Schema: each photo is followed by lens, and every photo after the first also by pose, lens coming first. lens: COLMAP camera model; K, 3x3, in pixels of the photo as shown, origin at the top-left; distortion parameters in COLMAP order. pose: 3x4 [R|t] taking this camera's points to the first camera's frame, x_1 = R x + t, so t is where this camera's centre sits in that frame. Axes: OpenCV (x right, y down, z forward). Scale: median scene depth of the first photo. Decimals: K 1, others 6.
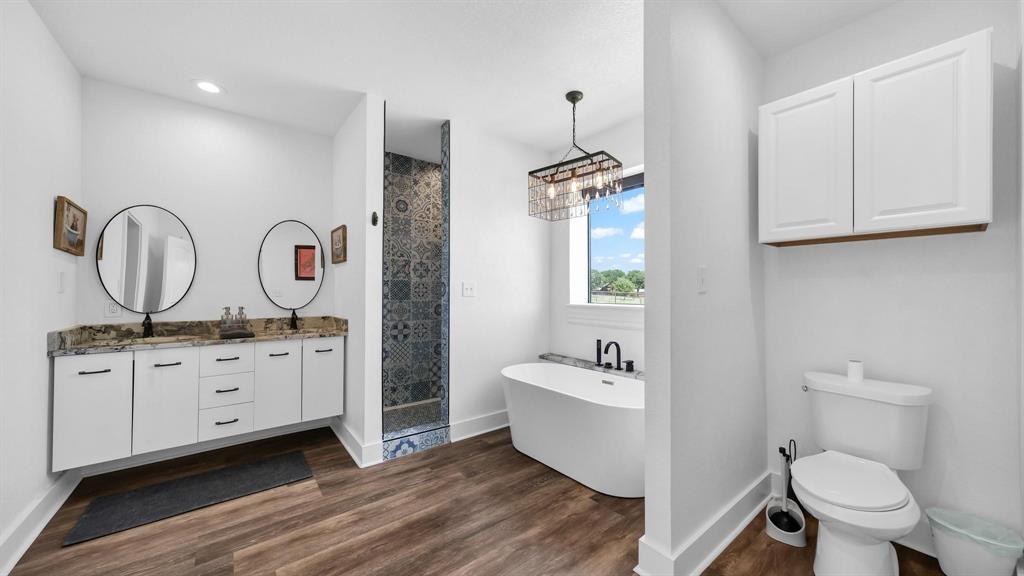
lens RADIAL K [[352.7, 0, 518.1], [0, 352.7, 283.4], [0, 0, 1]] dist [0.000728, 0.000222]
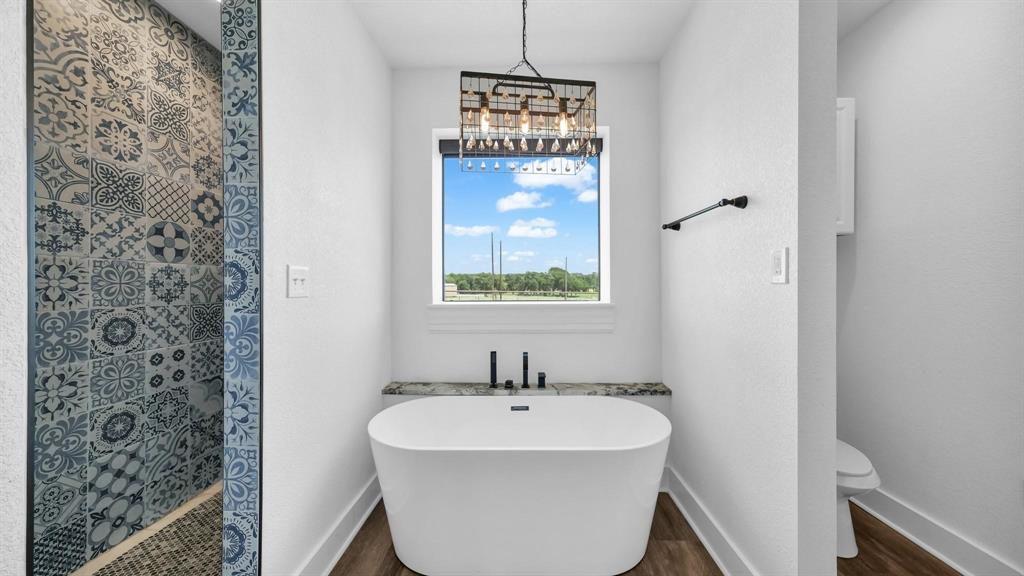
lens RADIAL K [[352.7, 0, 518.1], [0, 352.7, 283.4], [0, 0, 1]] dist [0.000728, 0.000222]
pose [[0.665190, 0.000097, 0.746674, -0.252846], [-0.011512, 0.999882, 0.010125, 0.010647], [-0.746585, -0.015331, 0.665113, 0.436884]]
